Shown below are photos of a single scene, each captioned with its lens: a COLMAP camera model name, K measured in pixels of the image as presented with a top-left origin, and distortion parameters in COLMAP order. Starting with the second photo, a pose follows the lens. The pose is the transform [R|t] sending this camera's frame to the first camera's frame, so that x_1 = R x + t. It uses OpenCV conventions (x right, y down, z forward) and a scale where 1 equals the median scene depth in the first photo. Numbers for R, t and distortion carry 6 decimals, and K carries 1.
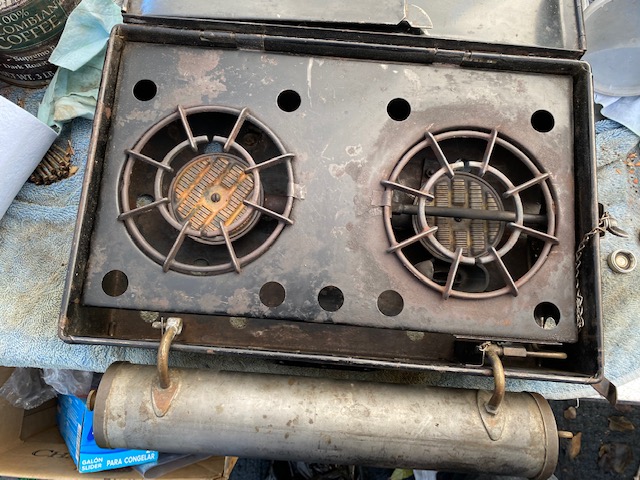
lens RADIAL K [[479.1, 0, 301.7], [0, 479.1, 239.8], [0, 0, 1]] dist [0.005094, 0.000479]
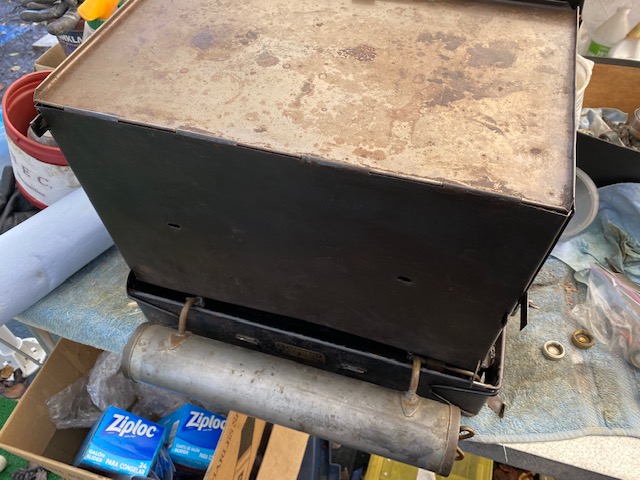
lens RADIAL K [[487.2, 0, 320.0], [0, 487.2, 240.0], [0, 0, 1]] dist [0.010727, 0.006205]
pose [[0.976480, 0.139481, -0.164415, 0.299226], [-0.201114, 0.864113, -0.461369, 0.609939], [0.077721, 0.483584, 0.871841, -0.346721]]
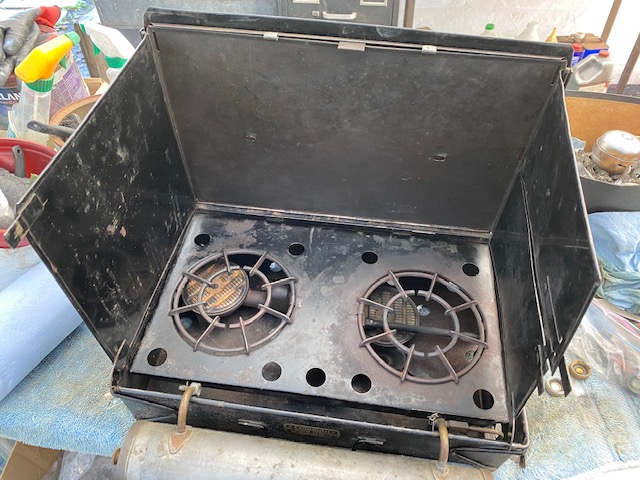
lens RADIAL K [[487.2, 0, 320.0], [0, 487.2, 240.0], [0, 0, 1]] dist [0.010727, 0.006205]
pose [[0.998717, 0.041181, -0.029461, 0.094660], [-0.050388, 0.865658, -0.498093, 0.460447], [0.004992, 0.498939, 0.866623, -0.351705]]
